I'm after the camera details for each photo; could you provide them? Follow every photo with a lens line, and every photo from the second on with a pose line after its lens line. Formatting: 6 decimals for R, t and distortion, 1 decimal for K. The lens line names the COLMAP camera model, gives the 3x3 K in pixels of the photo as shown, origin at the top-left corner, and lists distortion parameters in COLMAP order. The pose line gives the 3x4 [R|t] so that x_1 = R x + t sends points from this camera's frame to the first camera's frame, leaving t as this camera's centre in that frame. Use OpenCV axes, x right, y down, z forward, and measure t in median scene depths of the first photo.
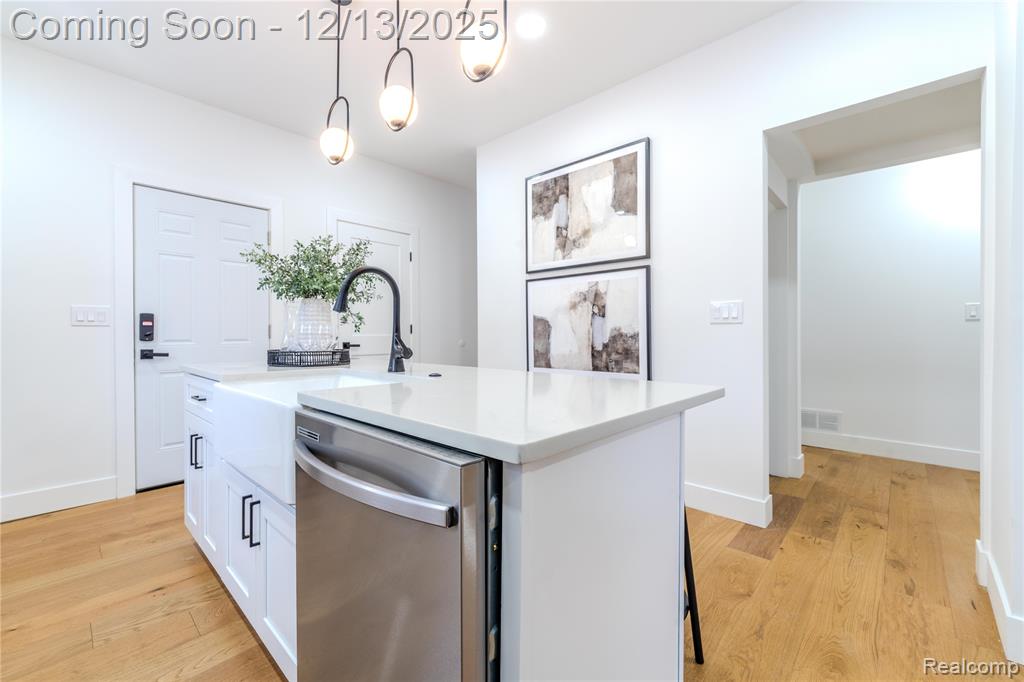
lens RADIAL K [[426.7, 0, 513.7], [0, 426.7, 338.7], [0, 0, 1]] dist [0.007020, -0.000218]
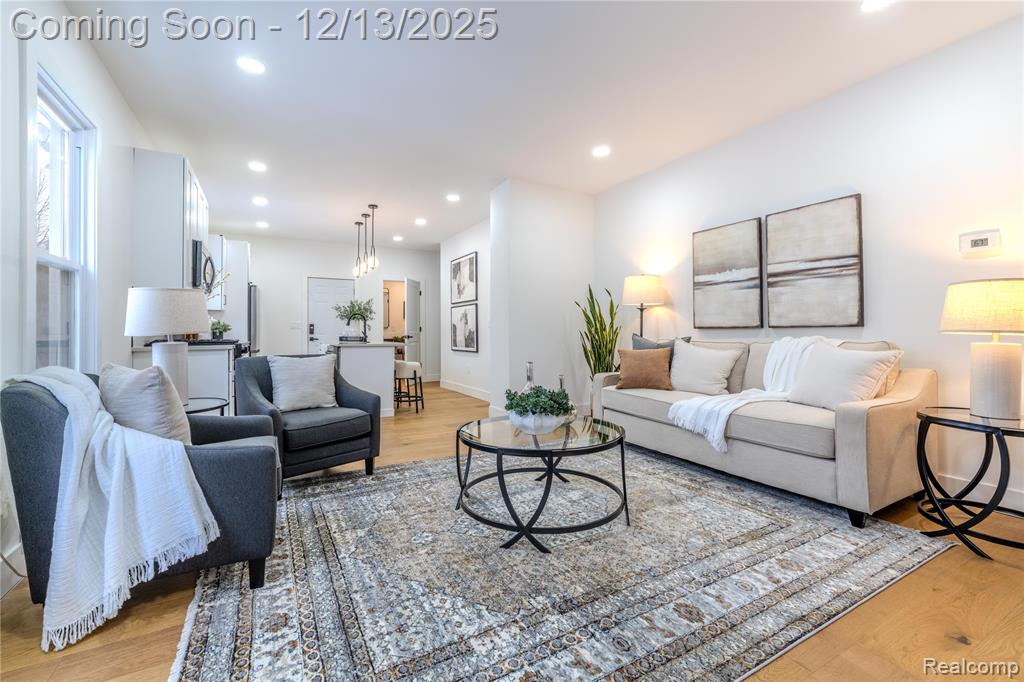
lens RADIAL K [[426.7, 0, 511.0], [0, 426.7, 333.8], [0, 0, 1]] dist [0.007020, -0.000218]
pose [[0.950013, 0.000971, -0.312209, 1.213889], [-0.001374, 0.999998, -0.001071, 0.003807], [0.312208, 0.001447, 0.950013, -1.203413]]
